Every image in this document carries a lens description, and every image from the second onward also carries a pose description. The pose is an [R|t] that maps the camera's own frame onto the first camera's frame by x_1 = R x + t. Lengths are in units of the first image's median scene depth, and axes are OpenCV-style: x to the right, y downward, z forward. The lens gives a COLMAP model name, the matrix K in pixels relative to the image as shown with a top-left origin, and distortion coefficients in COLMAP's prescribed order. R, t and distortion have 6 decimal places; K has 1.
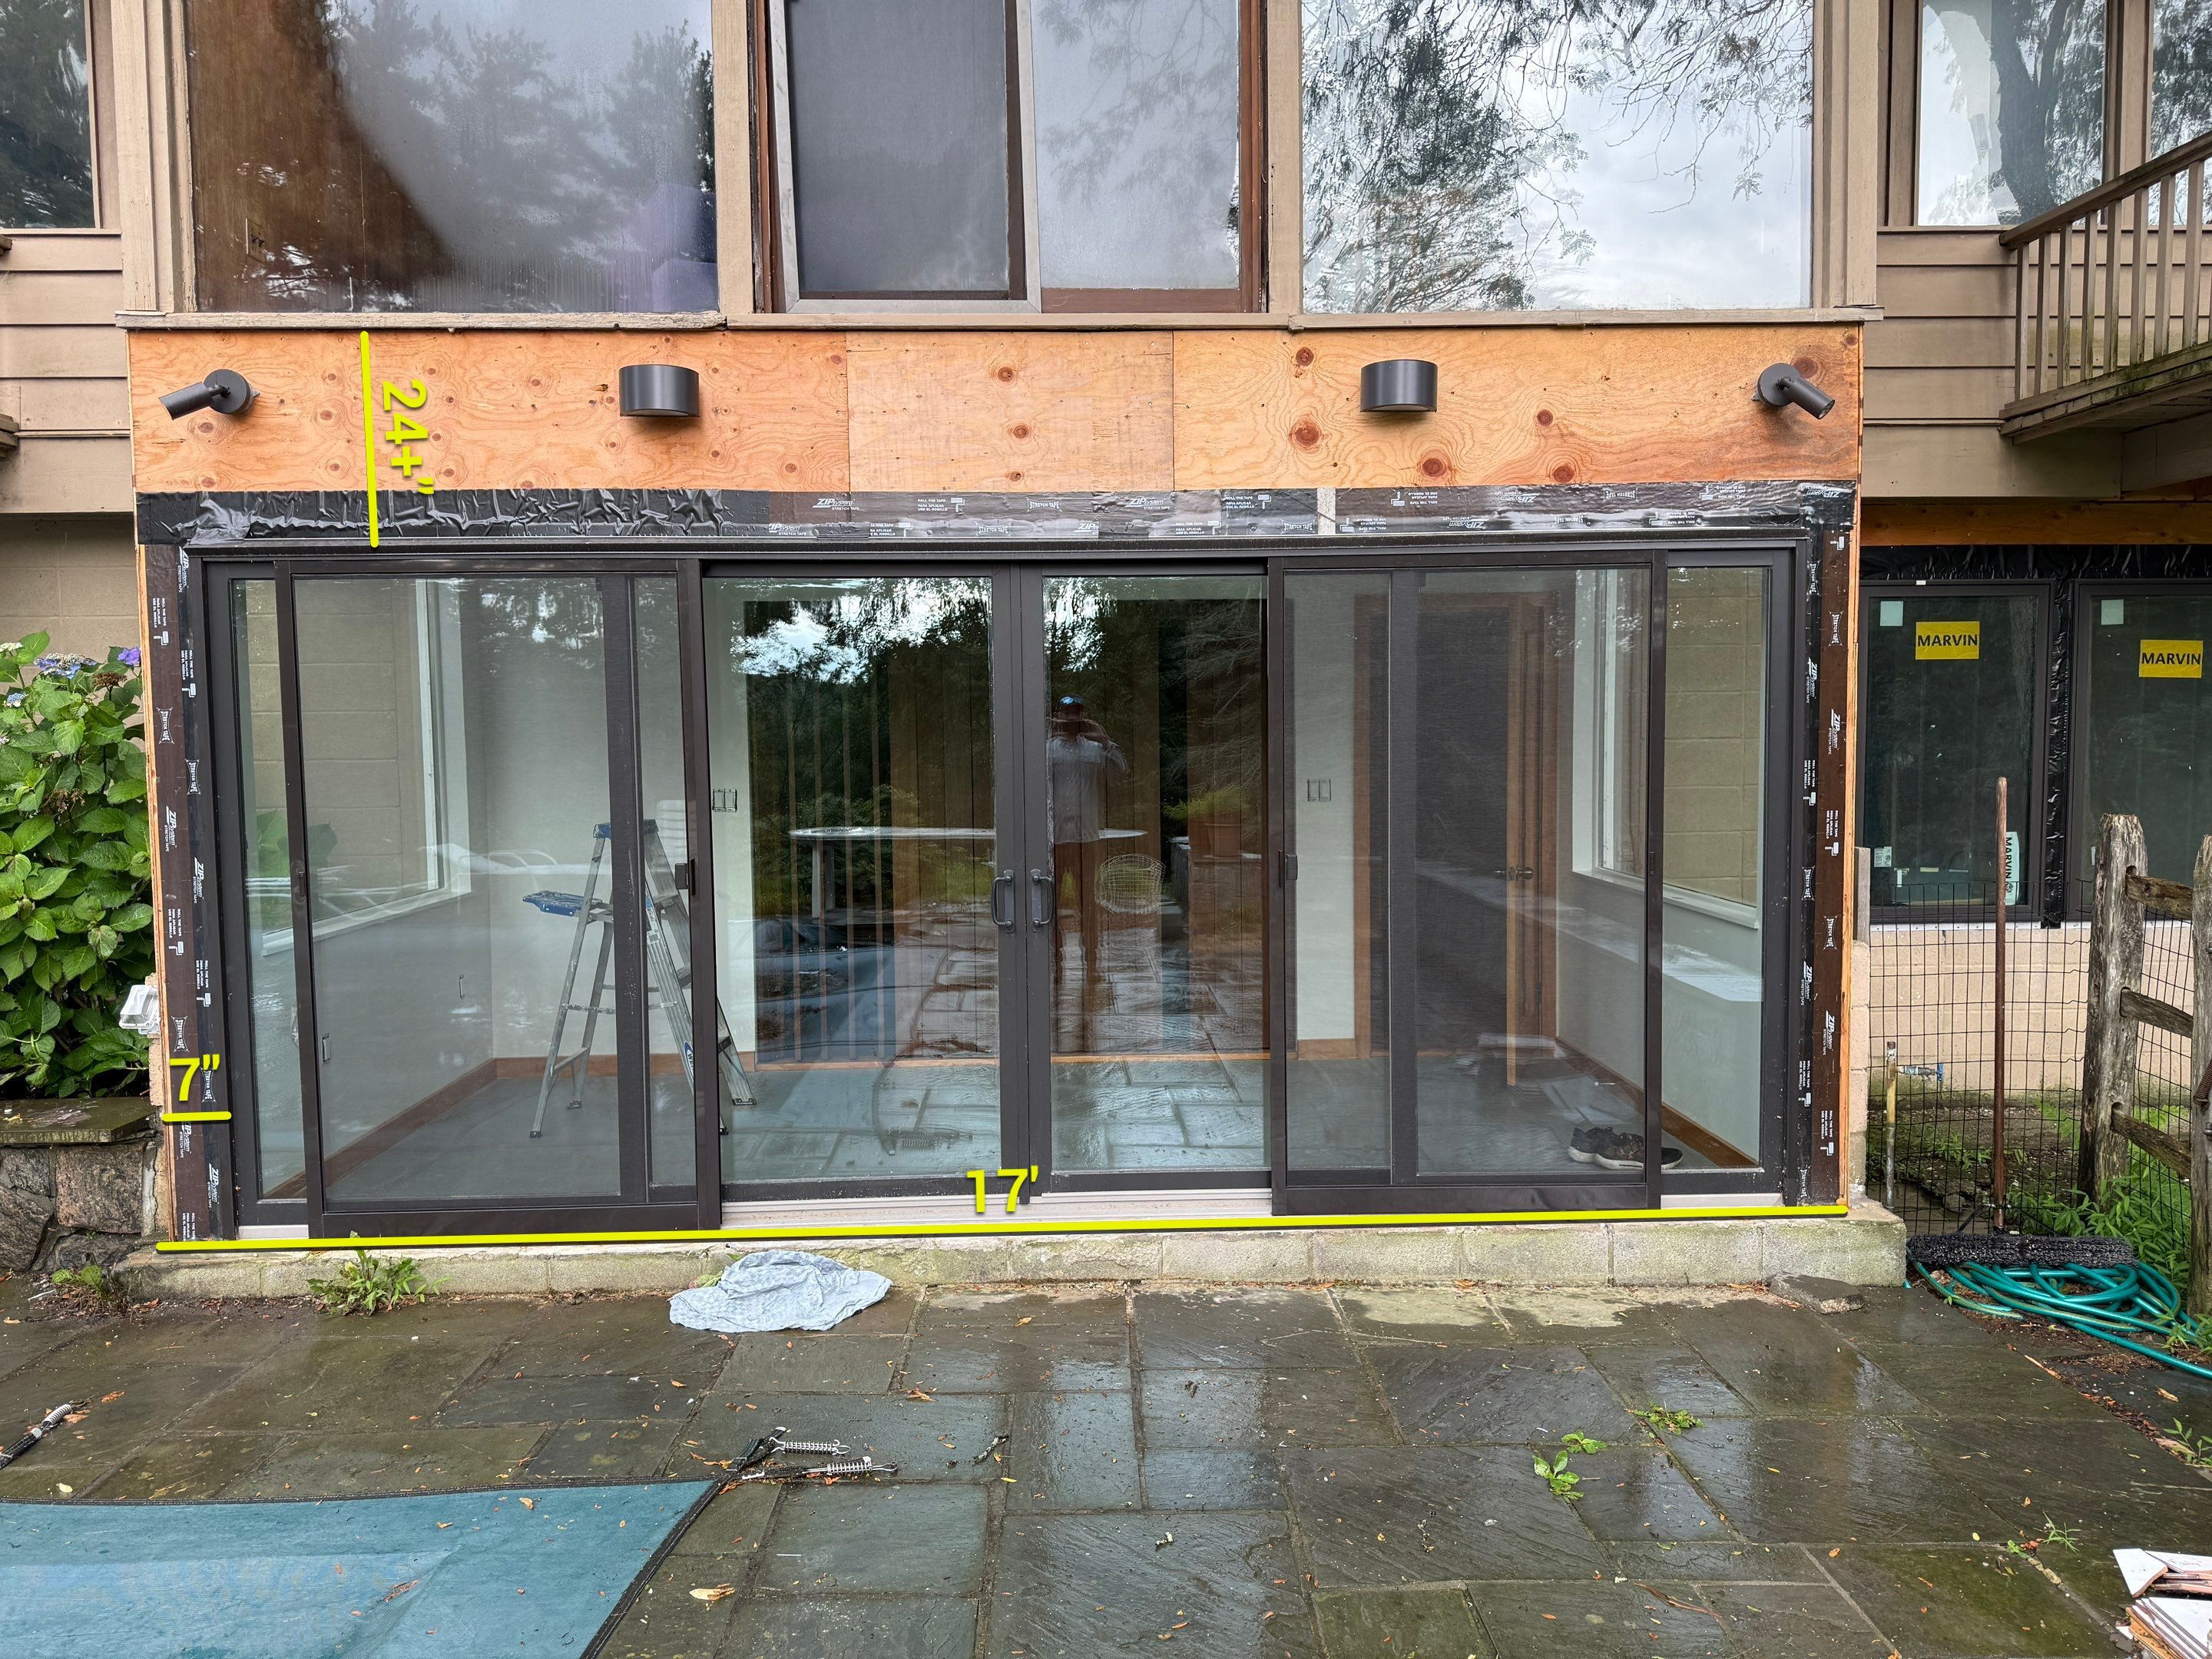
lens RADIAL K [[1665.2, 0, 1106.0], [0, 1665.2, 829.5], [0, 0, 1]] dist [0.004980, -0.005846]
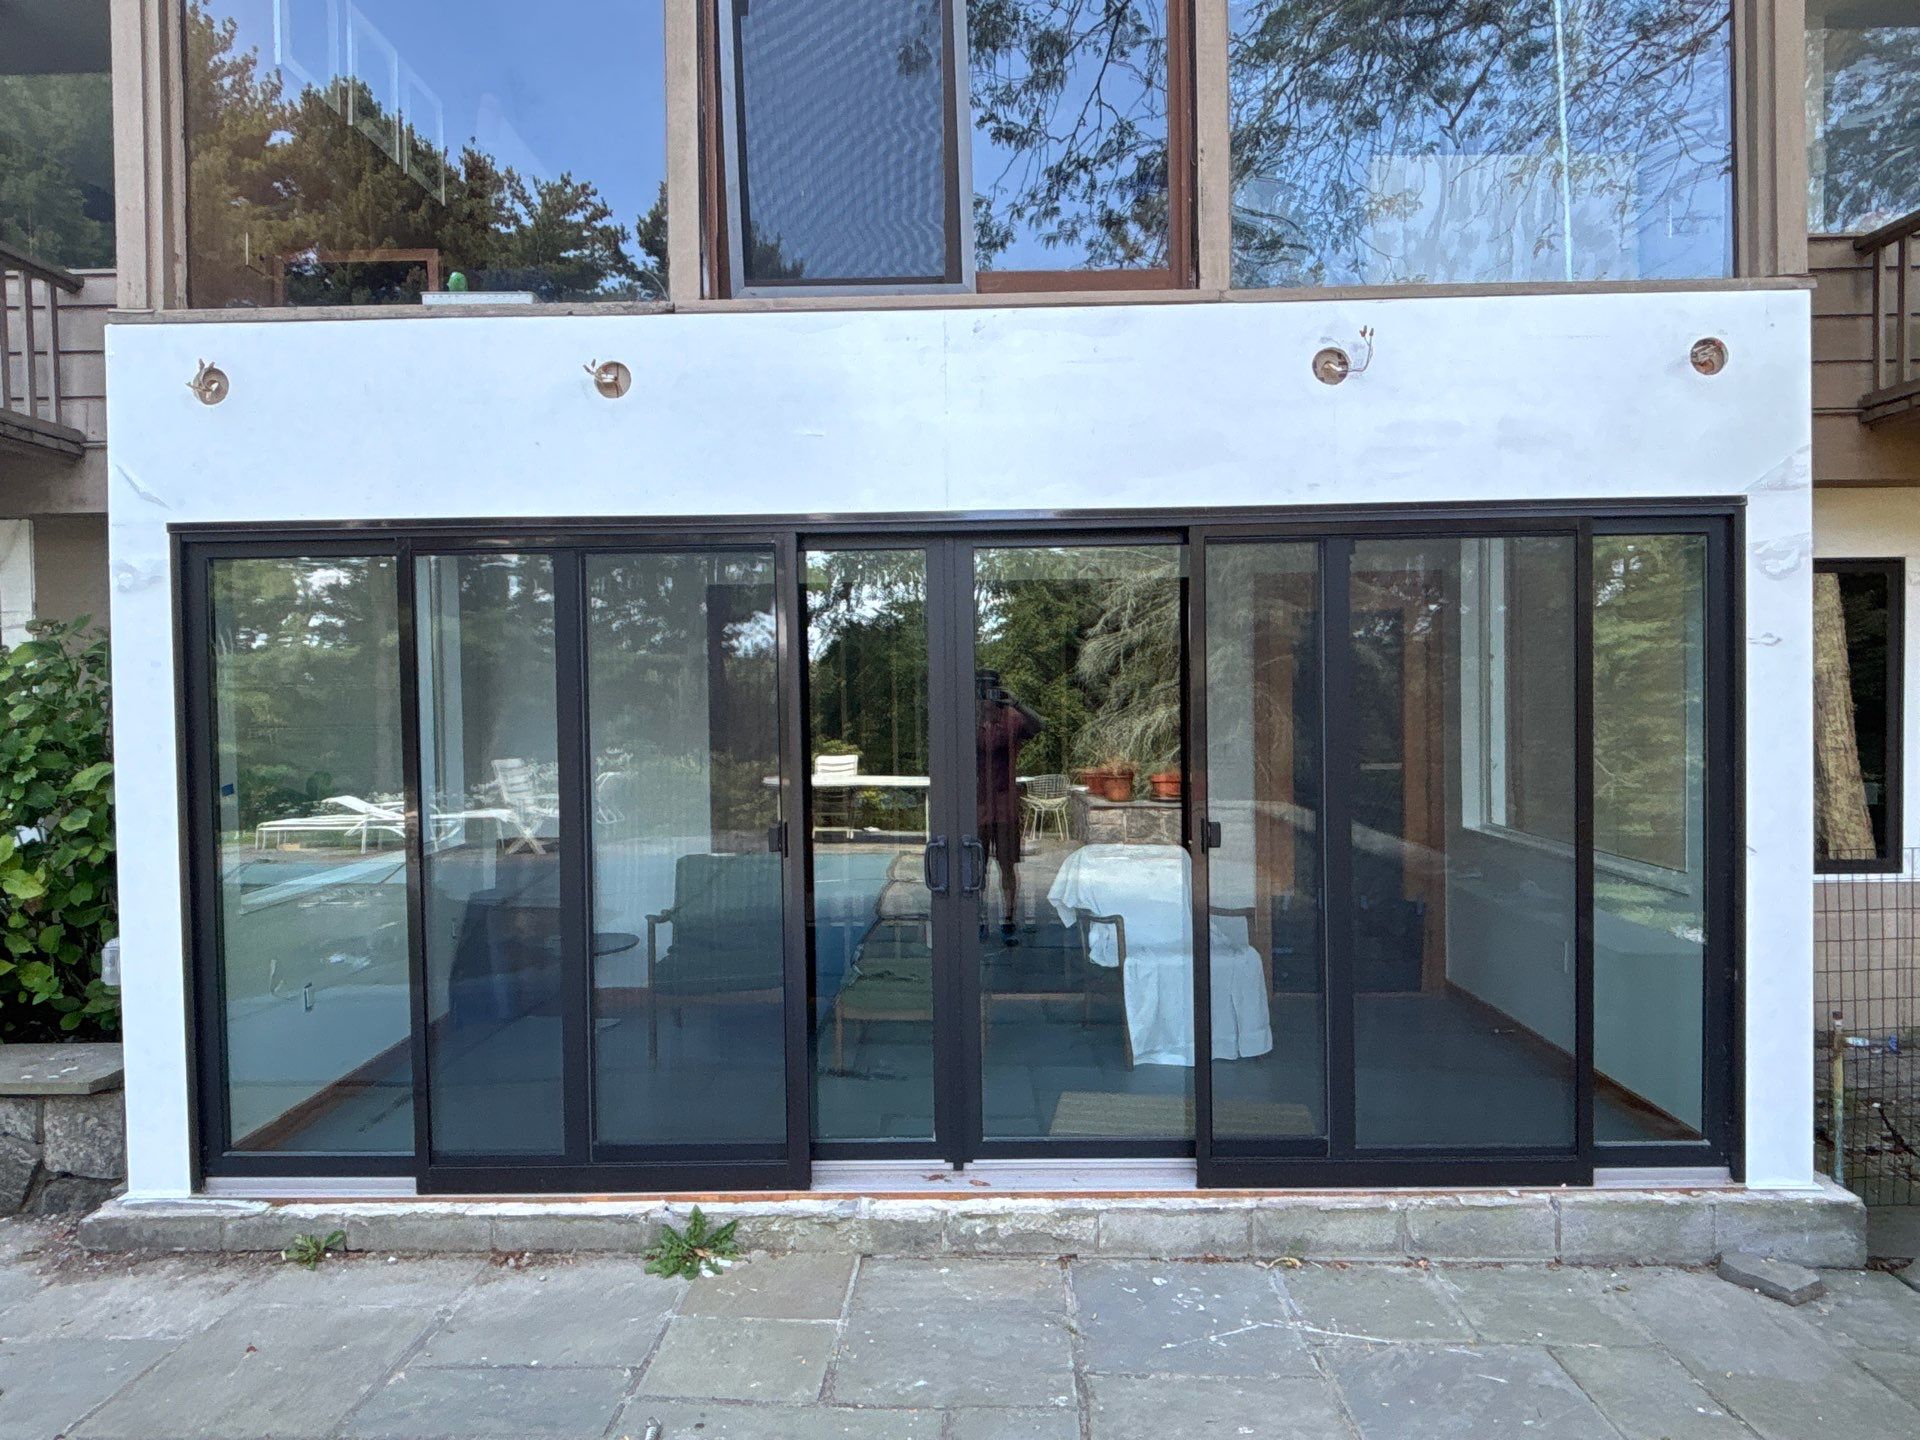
lens RADIAL K [[1317.7, 0, 961.1], [0, 1317.7, 680.4], [0, 0, 1]] dist [-0.000898, -0.122500]
pose [[0.999113, -0.003439, -0.041960, -0.013868], [0.000426, 0.997432, -0.071617, -0.013542], [0.042099, 0.071535, 0.996549, 0.194593]]
